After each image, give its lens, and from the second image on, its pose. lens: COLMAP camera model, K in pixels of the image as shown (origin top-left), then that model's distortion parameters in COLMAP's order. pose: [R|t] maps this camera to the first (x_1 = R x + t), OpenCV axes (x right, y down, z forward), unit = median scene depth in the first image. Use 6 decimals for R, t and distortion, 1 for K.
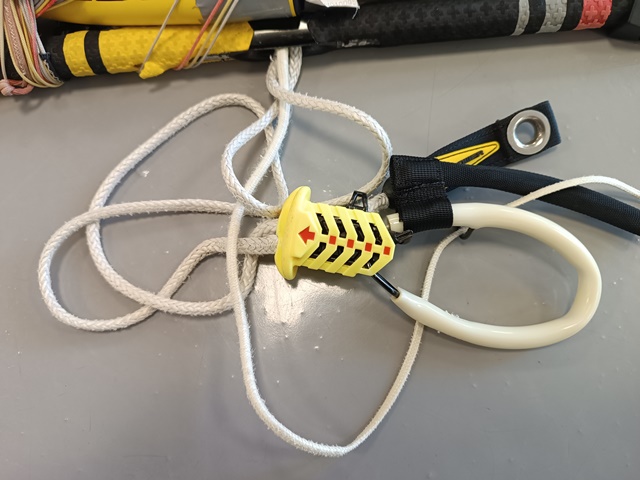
lens RADIAL K [[506.2, 0, 320.0], [0, 506.2, 240.0], [0, 0, 1]] dist [0.006668, 0.007115]
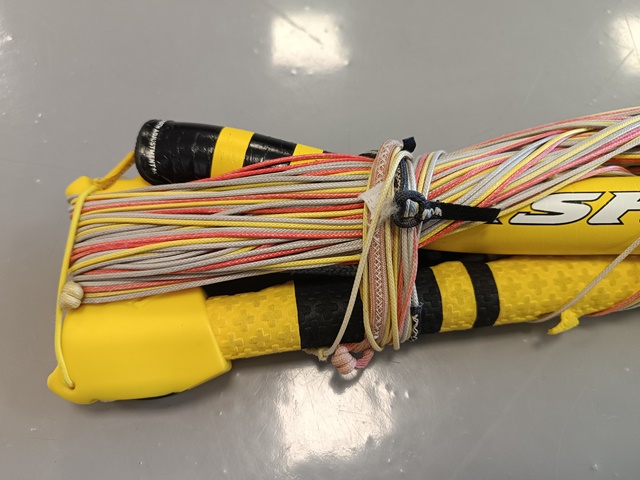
lens RADIAL K [[506.2, 0, 320.0], [0, 506.2, 240.0], [0, 0, 1]] dist [0.006668, 0.007115]
pose [[0.989920, -0.011712, 0.141141, -0.738137], [0.048247, 0.964852, -0.258325, -0.290888], [-0.133155, 0.262531, 0.955692, 0.420810]]
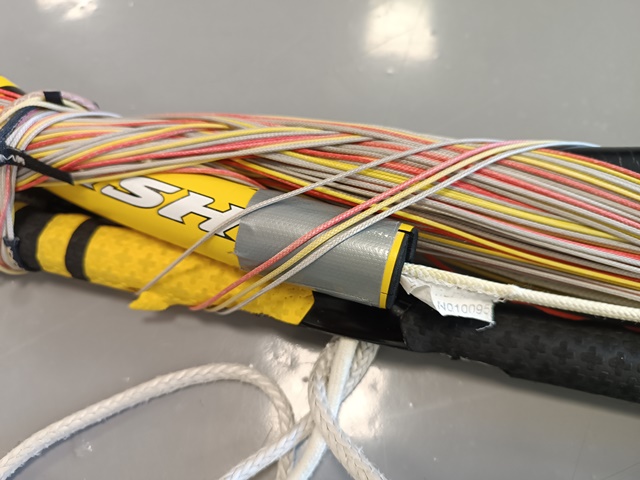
lens RADIAL K [[493.0, 0, 320.0], [0, 493.0, 240.0], [0, 0, 1]] dist [-0.011026, -0.009963]
pose [[0.950688, 0.285045, -0.122238, -0.071088], [-0.301232, 0.942445, -0.145107, -0.393290], [0.073841, 0.174774, 0.981836, 0.389663]]
